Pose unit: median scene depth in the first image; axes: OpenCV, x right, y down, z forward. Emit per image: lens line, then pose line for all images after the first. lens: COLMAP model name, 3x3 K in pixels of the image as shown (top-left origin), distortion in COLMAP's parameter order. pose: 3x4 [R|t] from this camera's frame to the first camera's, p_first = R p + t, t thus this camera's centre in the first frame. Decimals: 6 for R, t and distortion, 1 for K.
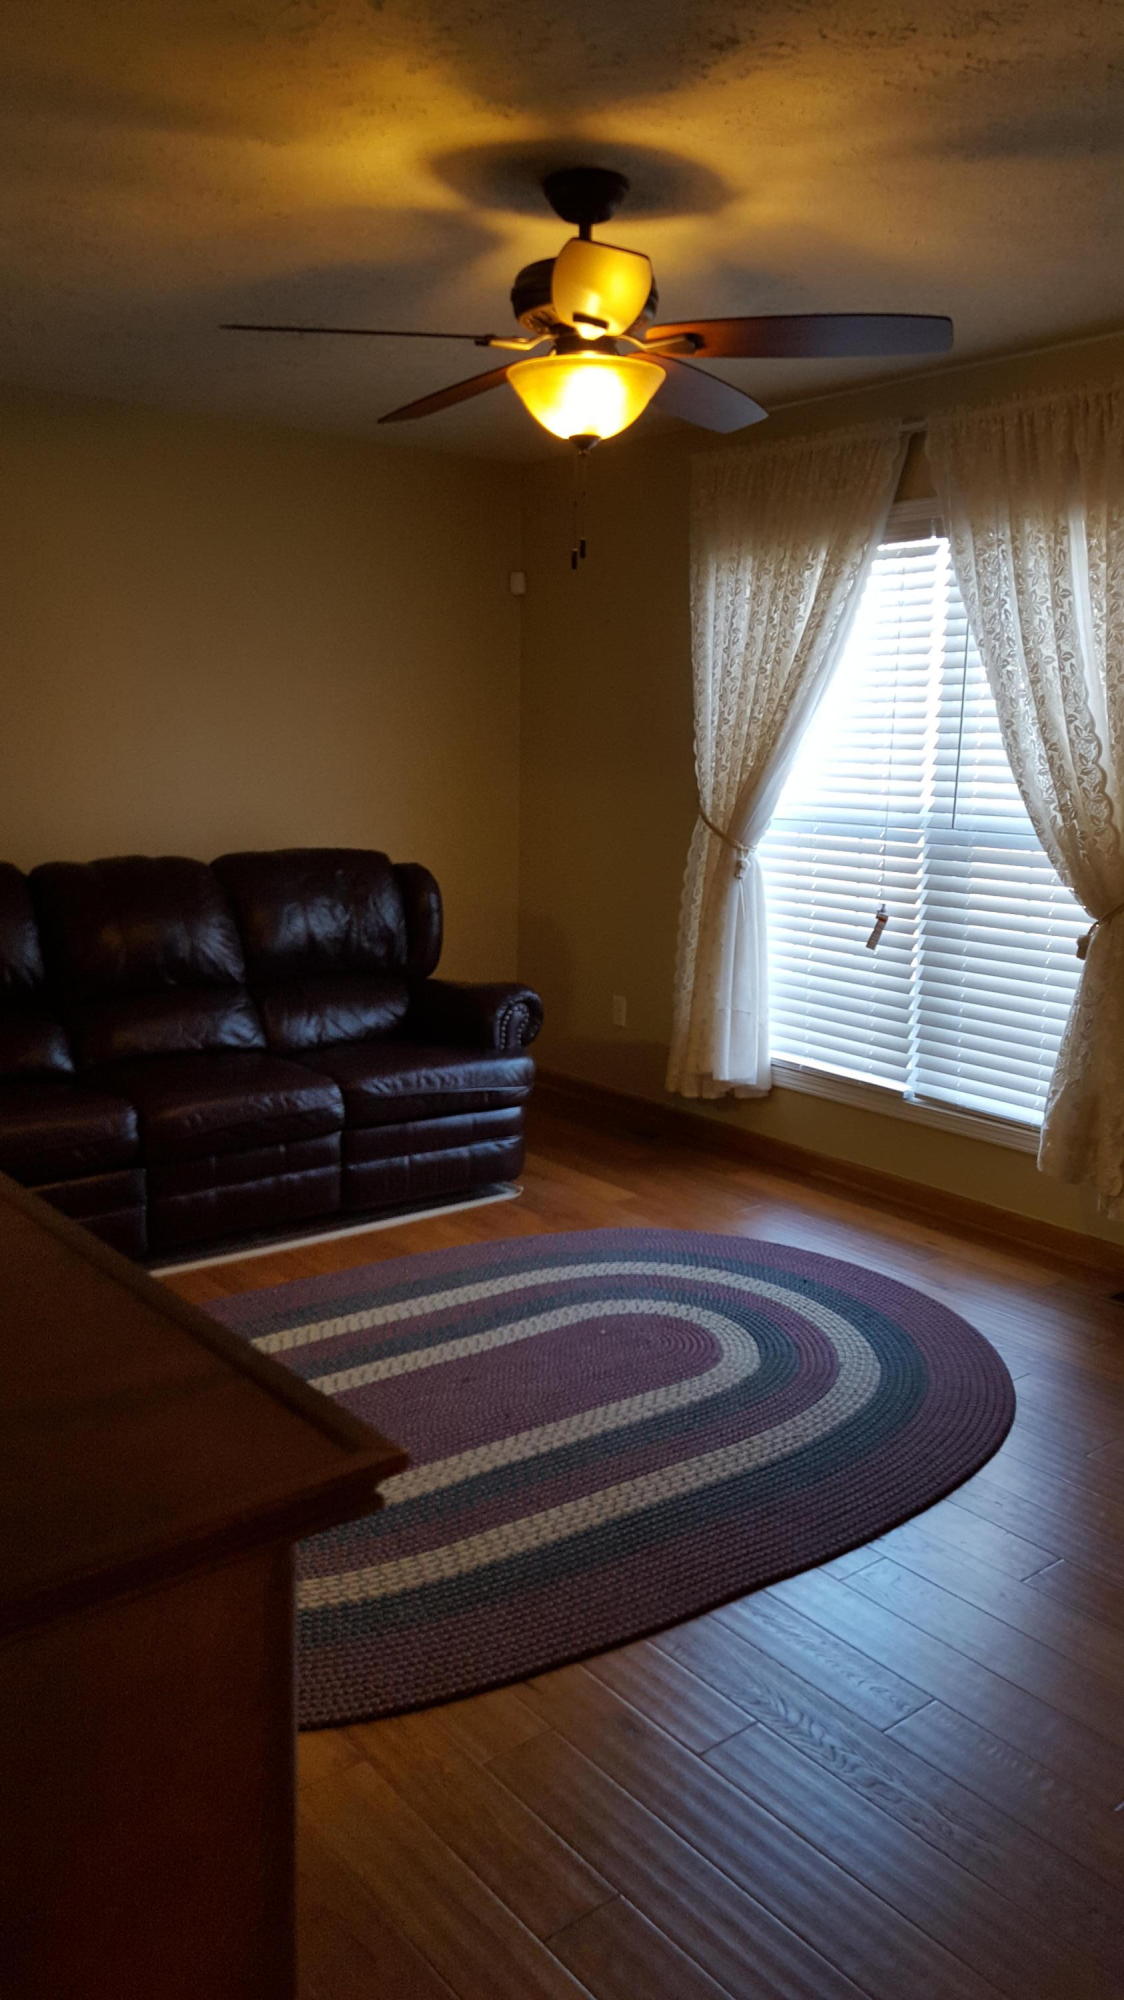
lens RADIAL K [[1491.5, 0, 562.0], [0, 1491.5, 1000.0], [0, 0, 1]] dist [0.197368, -0.391993]
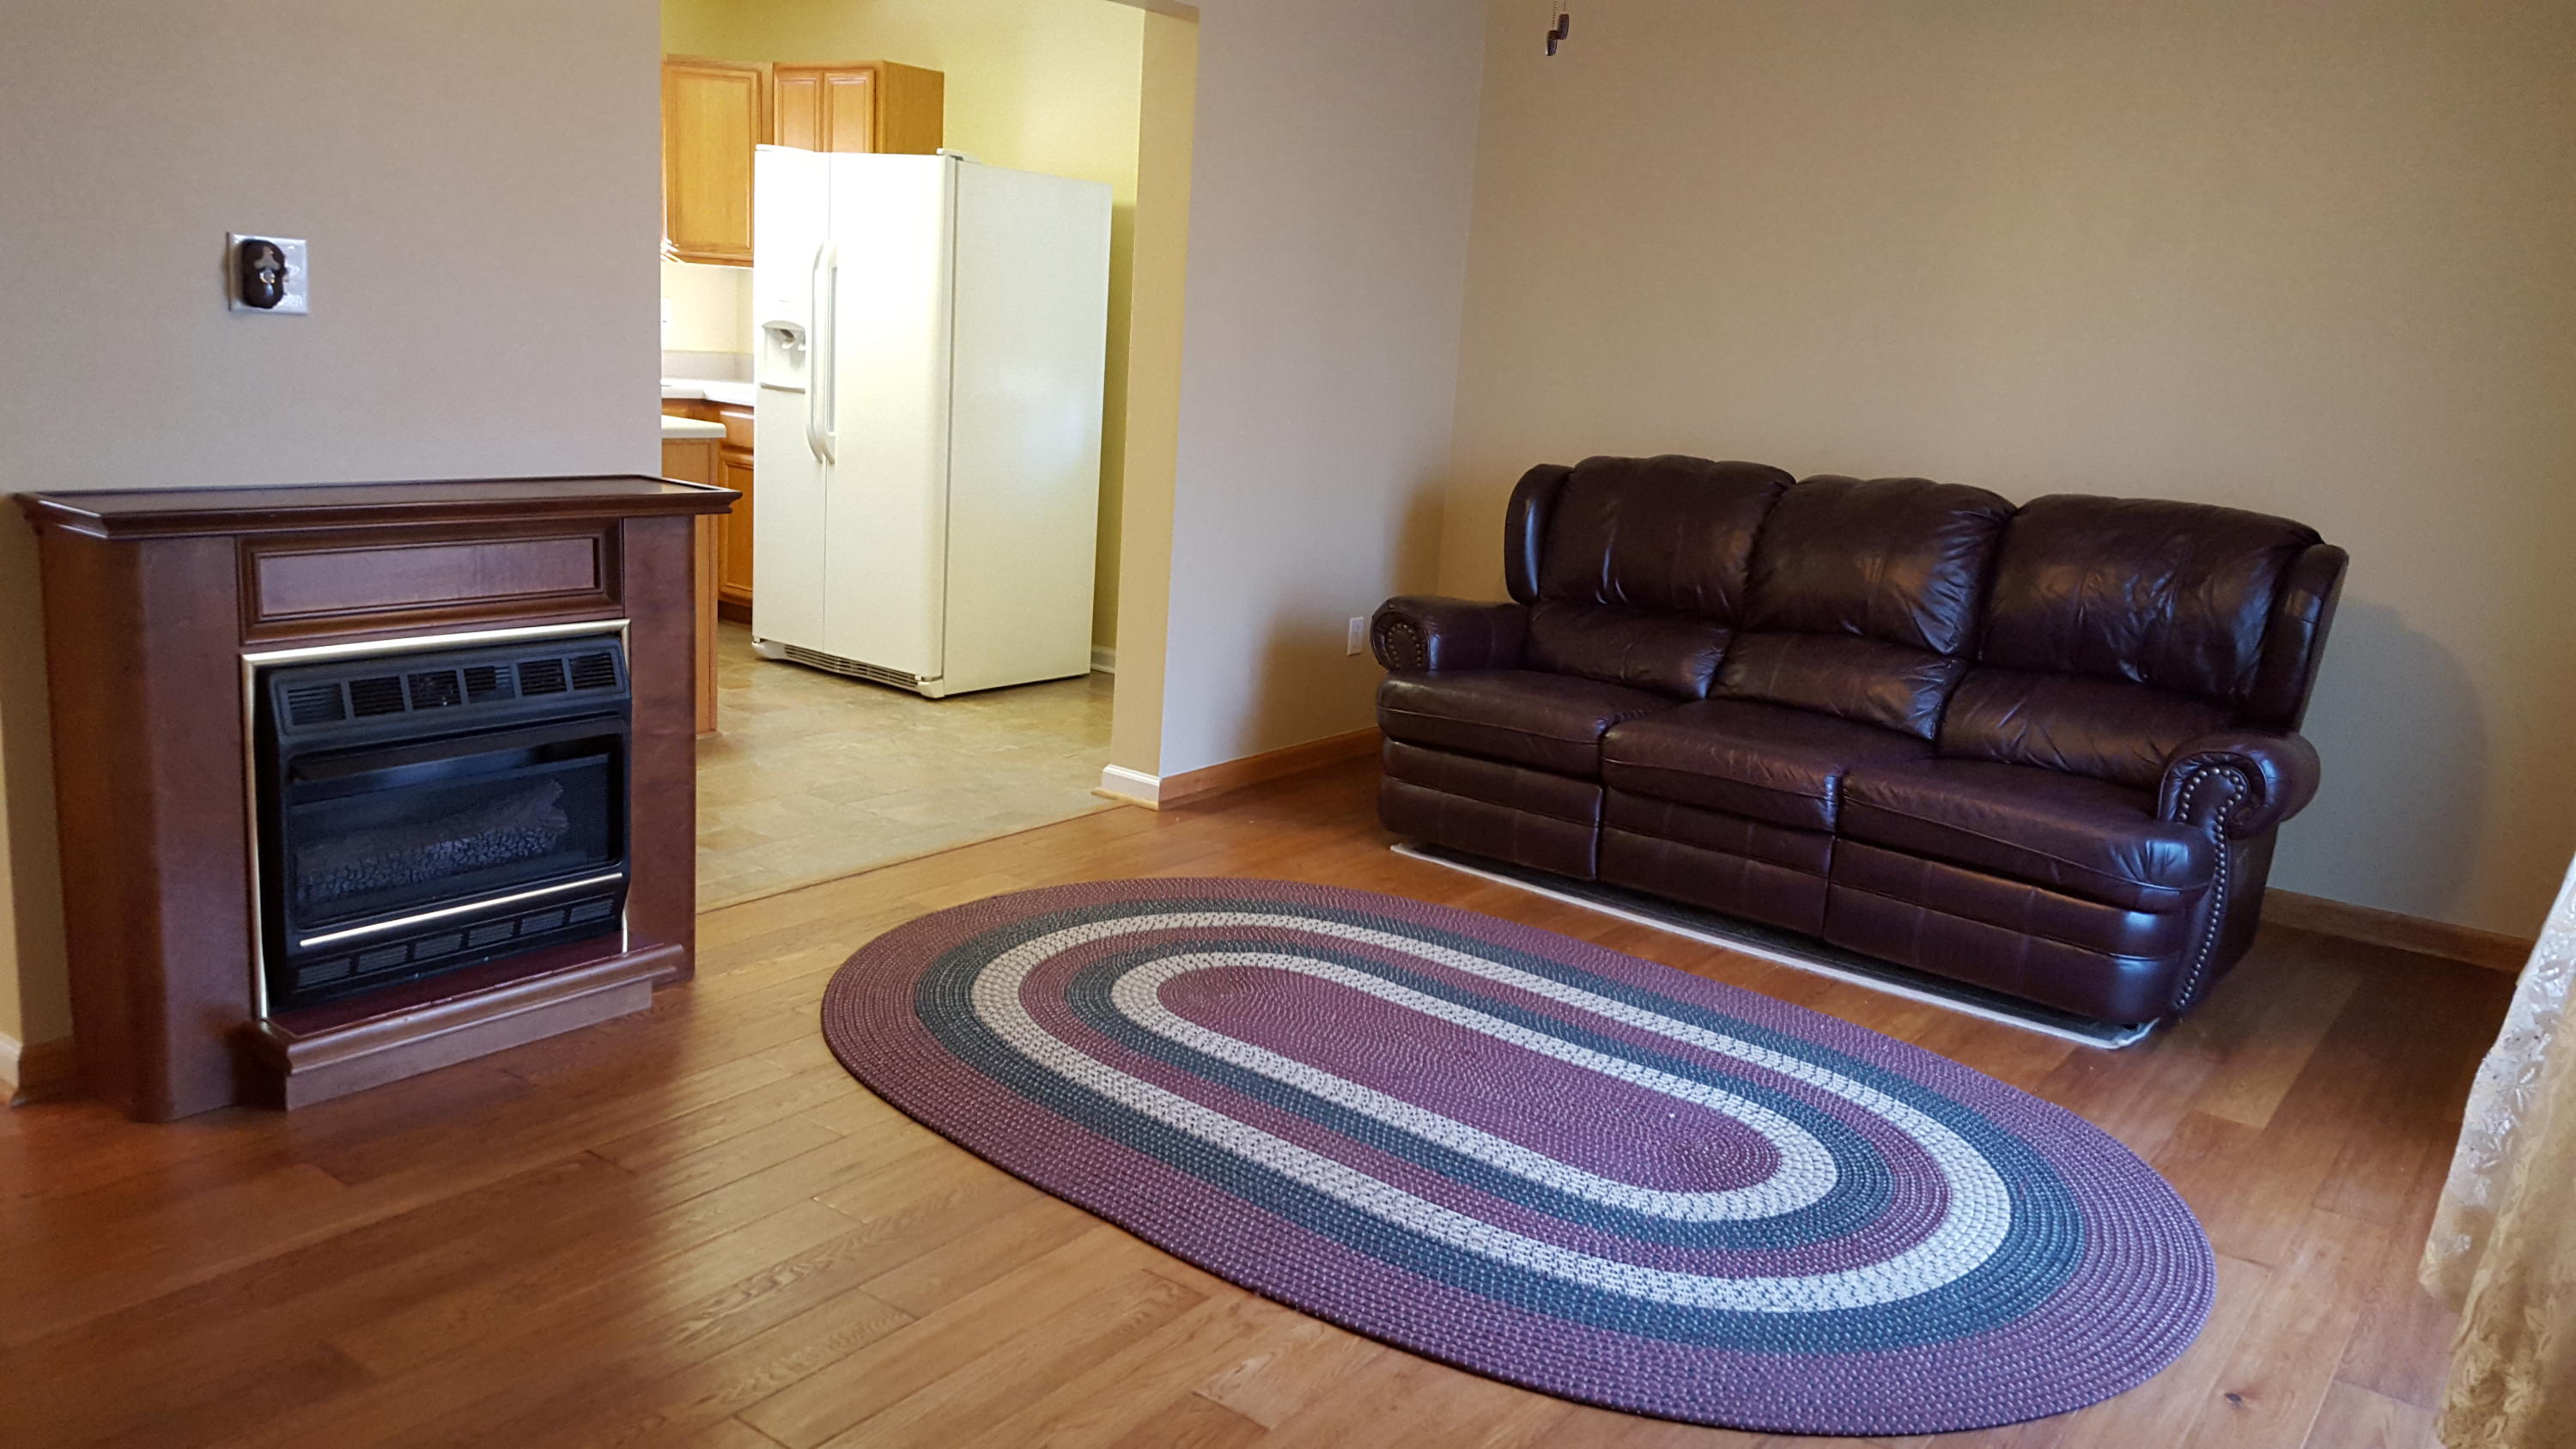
lens RADIAL K [[1921.3, 0, 1288.2], [0, 1921.3, 749.4], [0, 0, 1]] dist [0.197368, -0.391993]
pose [[0.242094, 0.214511, -0.946243, 0.834036], [-0.232440, 0.959677, 0.158087, -0.054239], [0.941999, 0.181673, 0.282193, 0.529584]]
